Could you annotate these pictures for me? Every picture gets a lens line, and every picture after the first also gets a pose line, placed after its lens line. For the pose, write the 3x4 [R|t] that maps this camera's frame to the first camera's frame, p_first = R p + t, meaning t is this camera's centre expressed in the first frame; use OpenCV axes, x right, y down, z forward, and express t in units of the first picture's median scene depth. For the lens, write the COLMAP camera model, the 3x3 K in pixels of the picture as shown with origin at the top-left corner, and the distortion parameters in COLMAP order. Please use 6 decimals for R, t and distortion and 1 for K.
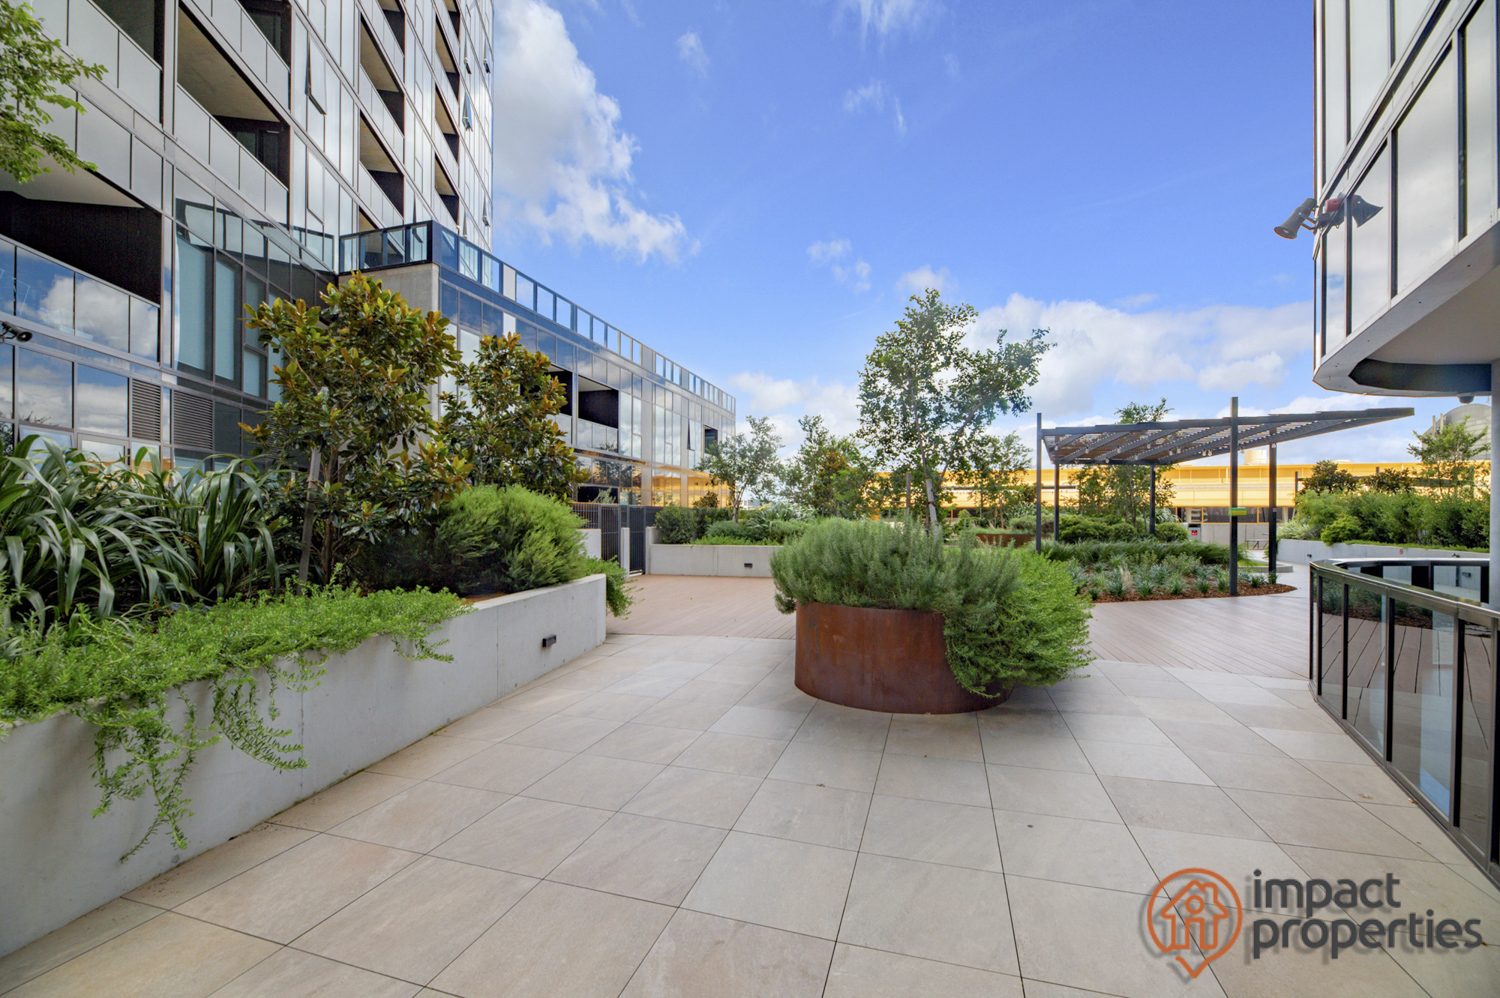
lens RADIAL K [[611.8, 0, 756.8], [0, 611.8, 511.6], [0, 0, 1]] dist [0.015374, 0.000013]
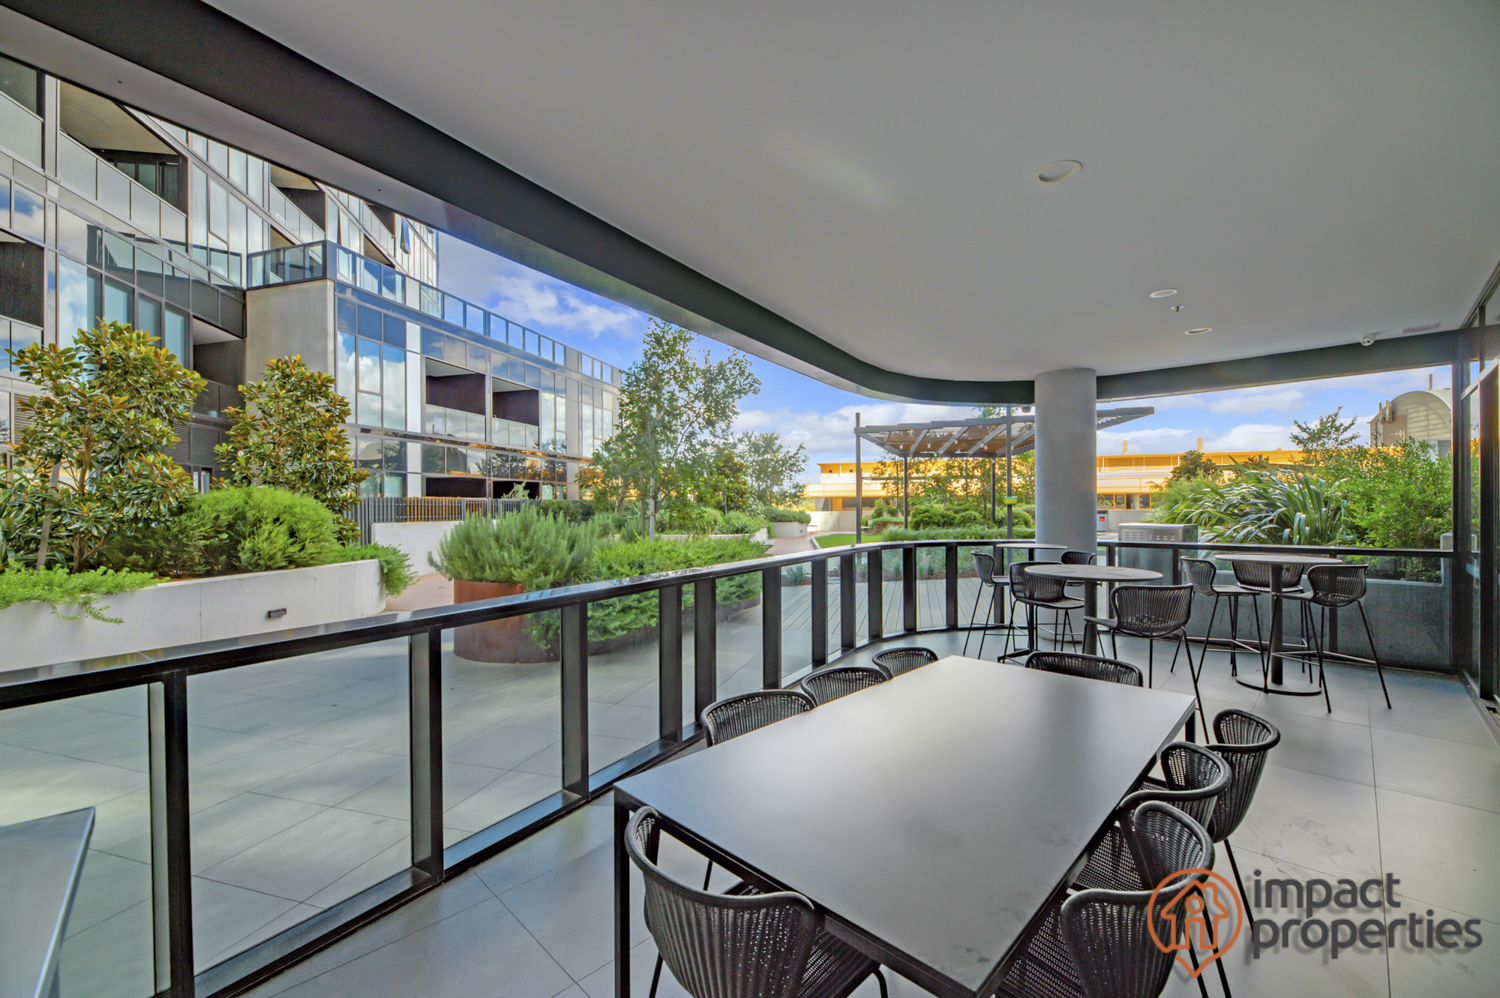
lens RADIAL K [[611.8, 0, 744.6], [0, 611.8, 497.0], [0, 0, 1]] dist [0.015374, 0.000013]
pose [[0.999940, -0.010266, -0.003944, 0.197967], [0.010232, 0.999911, -0.008540, -0.001025], [0.004031, 0.008499, 0.999956, -0.079805]]
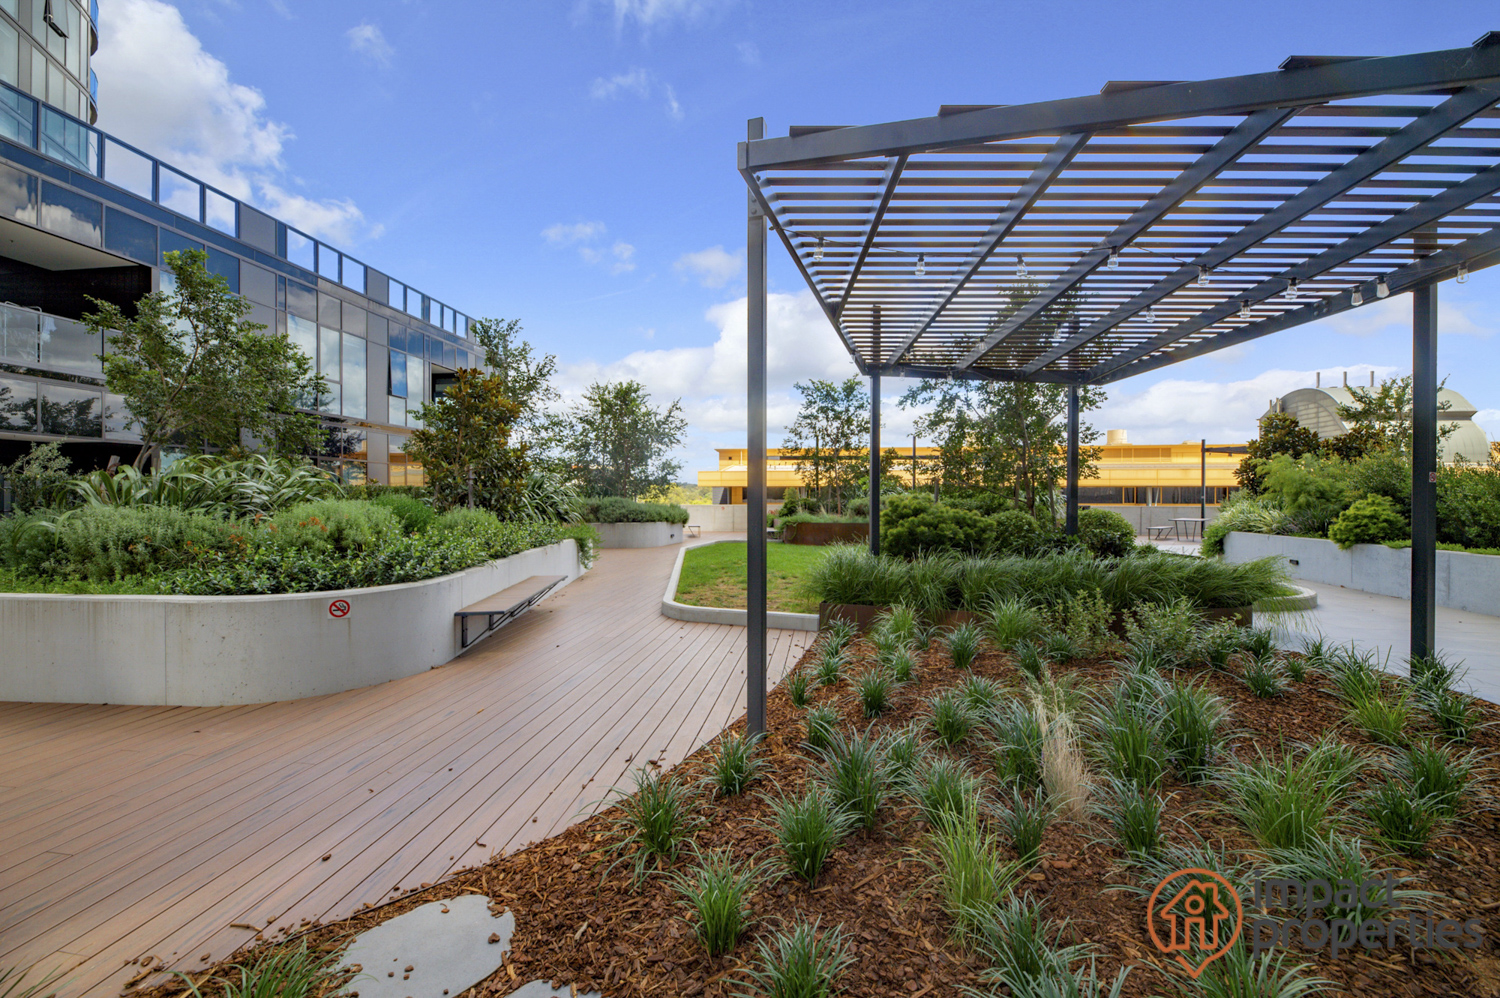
lens RADIAL K [[611.8, 0, 749.7], [0, 611.8, 494.2], [0, 0, 1]] dist [0.015374, 0.000013]
pose [[0.987289, -0.000511, 0.158933, 0.316581], [0.000354, 0.999999, 0.001015, 0.005446], [-0.158934, -0.000945, 0.987289, 0.558456]]
